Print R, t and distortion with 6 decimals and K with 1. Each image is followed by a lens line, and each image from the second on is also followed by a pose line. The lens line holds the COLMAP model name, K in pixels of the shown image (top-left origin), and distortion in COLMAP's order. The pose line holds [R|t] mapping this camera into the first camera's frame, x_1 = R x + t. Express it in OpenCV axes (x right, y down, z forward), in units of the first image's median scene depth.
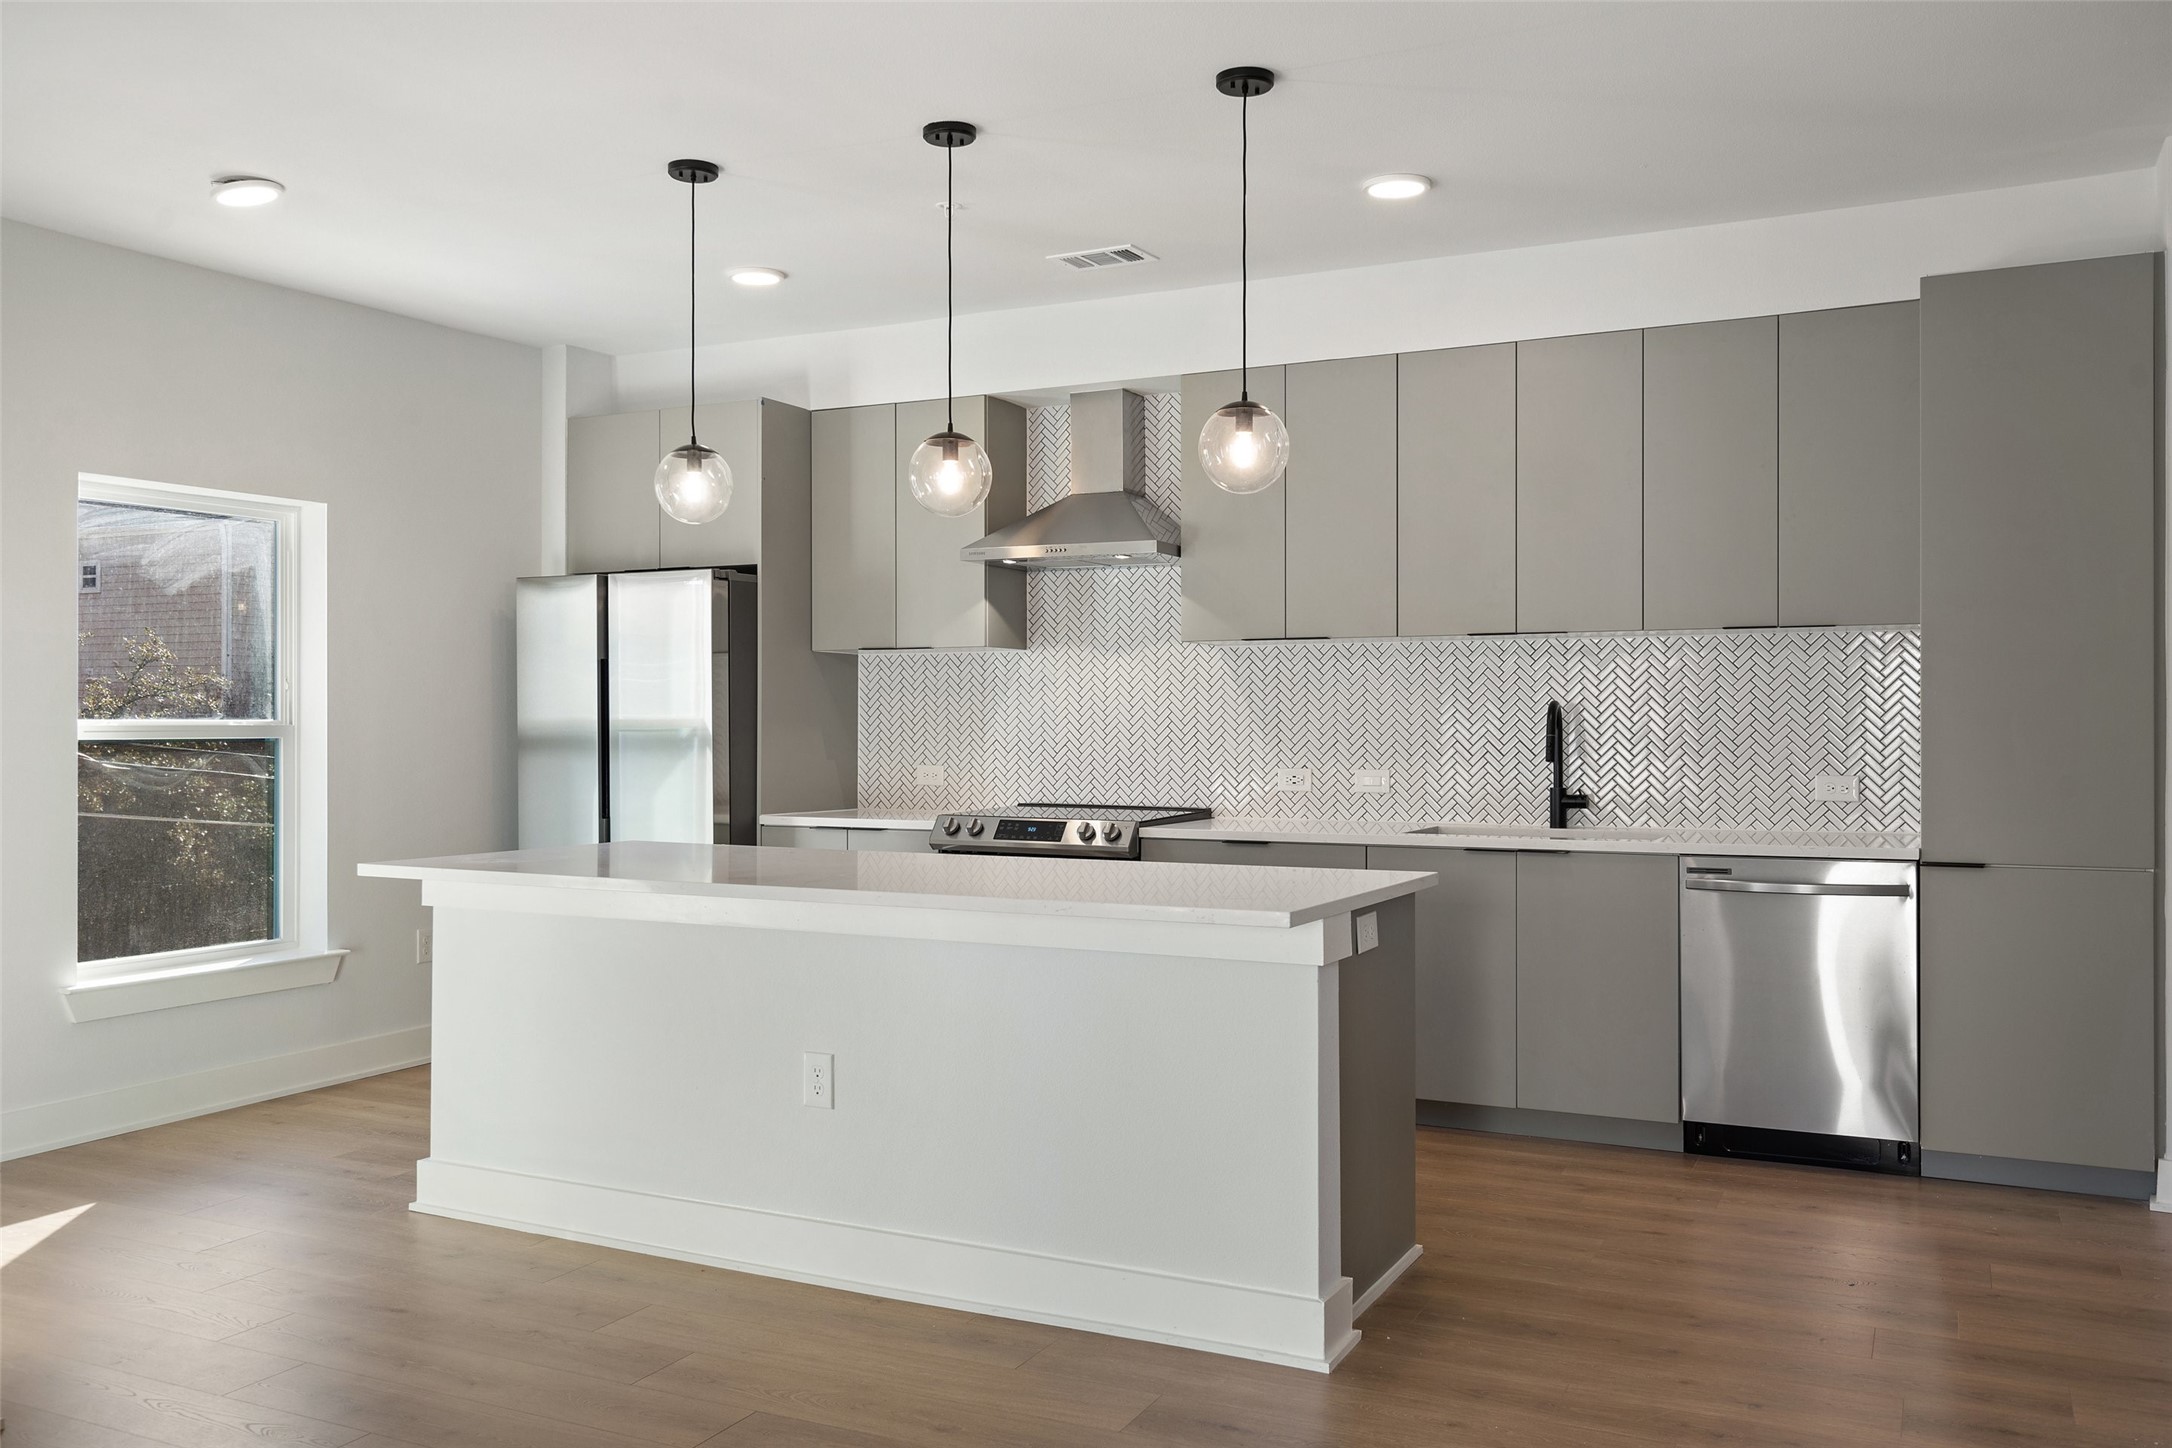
lens RADIAL K [[1790.3, 0, 1092.8], [0, 1790.3, 750.0], [0, 0, 1]] dist [0.028233, 0.004429]
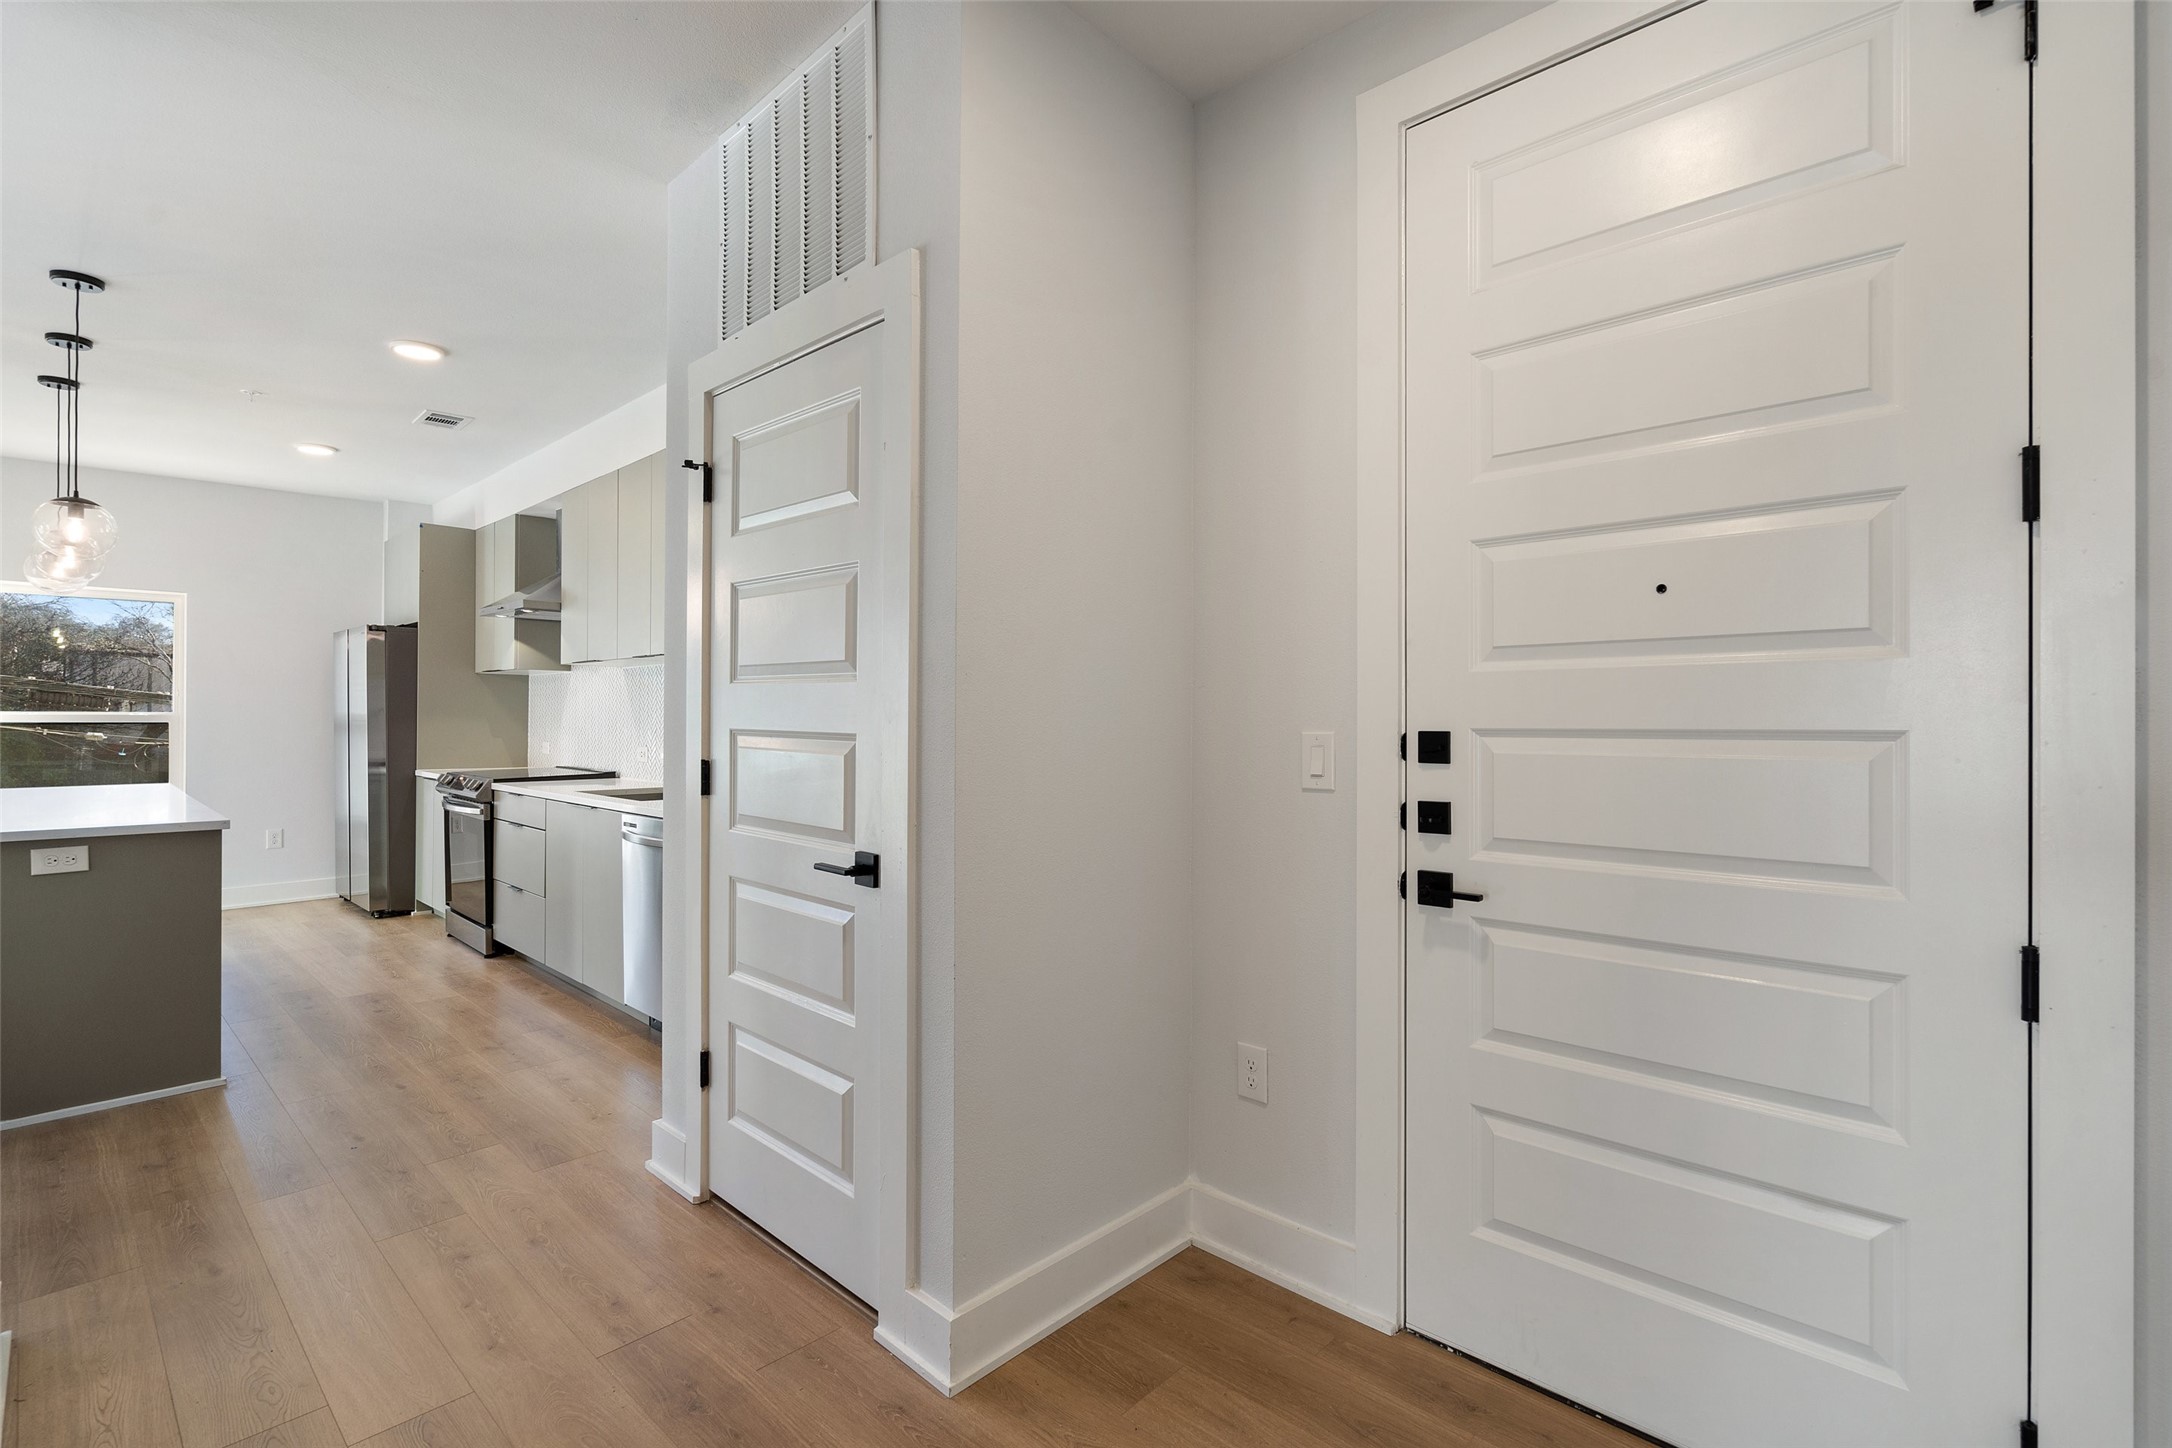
lens RADIAL K [[1002.4, 0, 1090.9], [0, 1002.4, 710.8], [0, 0, 1]] dist [-0.001825, 0.000534]
pose [[0.958819, 0.002395, -0.284009, 0.754963], [-0.009429, 0.999682, -0.023404, -0.003959], [0.283863, 0.025118, 0.958536, 0.299258]]
